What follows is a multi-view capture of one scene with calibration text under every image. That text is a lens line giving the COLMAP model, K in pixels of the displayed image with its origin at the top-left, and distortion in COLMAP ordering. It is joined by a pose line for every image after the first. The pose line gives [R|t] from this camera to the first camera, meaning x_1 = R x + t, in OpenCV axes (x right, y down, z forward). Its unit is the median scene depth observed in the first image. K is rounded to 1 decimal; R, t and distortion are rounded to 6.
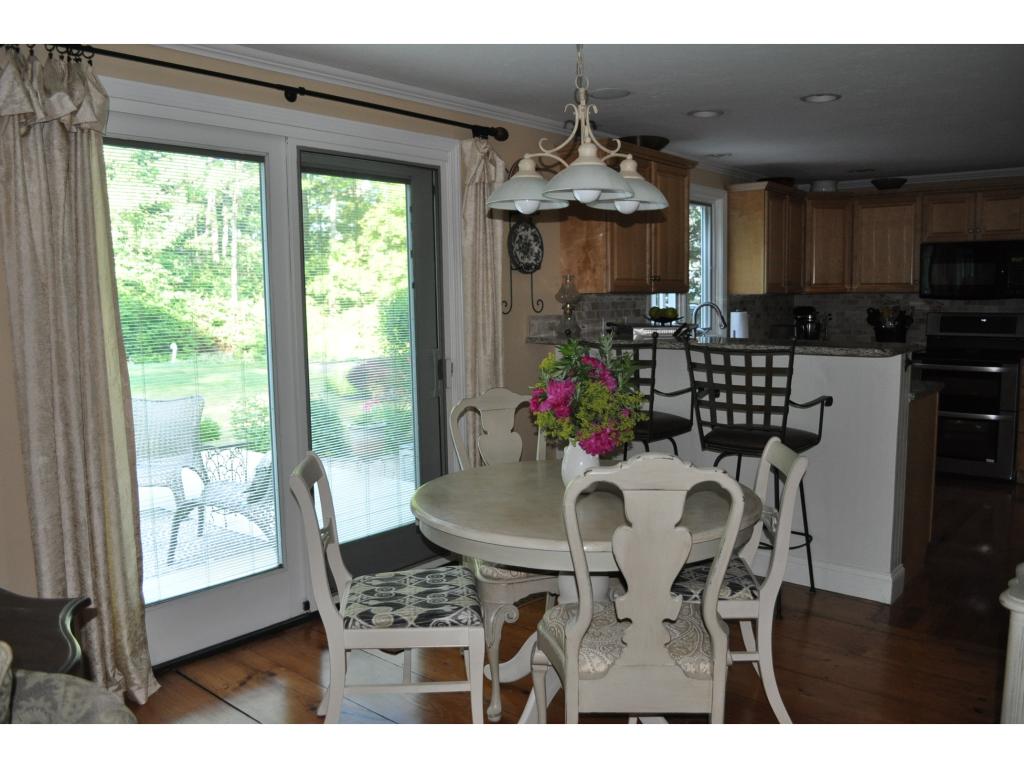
lens RADIAL K [[840.3, 0, 512.0], [0, 840.3, 384.0], [0, 0, 1]] dist [-0.104735, 0.000847]
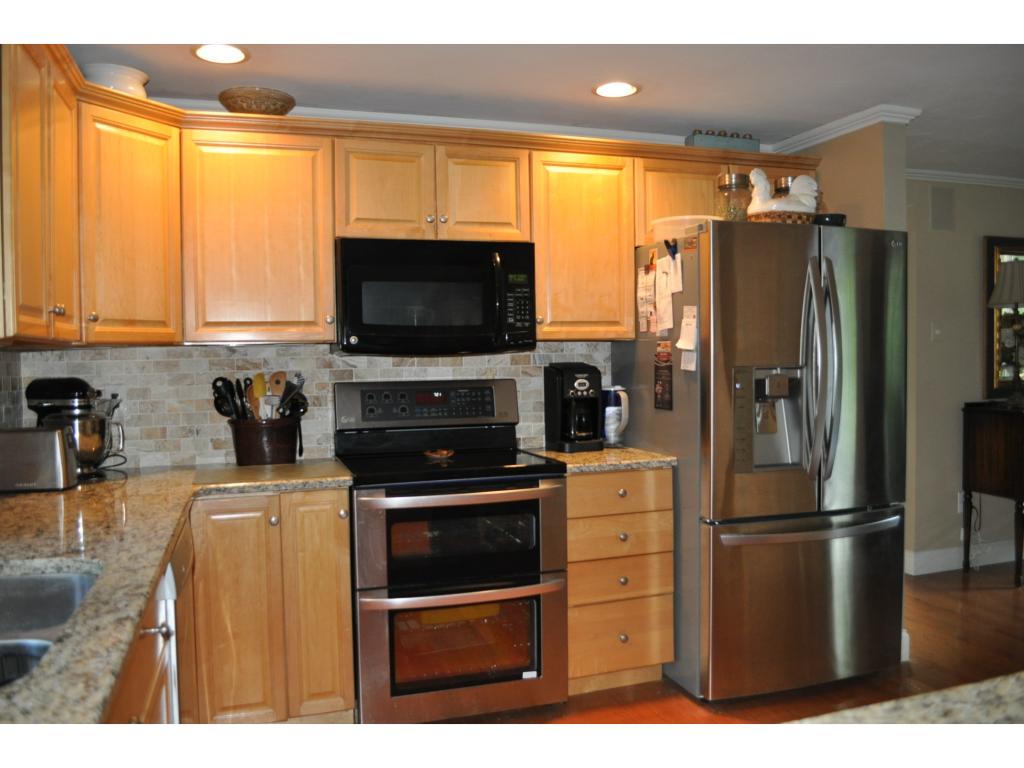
lens RADIAL K [[840.3, 0, 512.0], [0, 840.3, 384.0], [0, 0, 1]] dist [-0.104735, 0.000847]
pose [[0.519191, -0.023870, 0.854325, 0.139926], [0.090798, 0.995493, -0.027365, -0.066410], [-0.849821, 0.091779, 0.519019, 0.673611]]
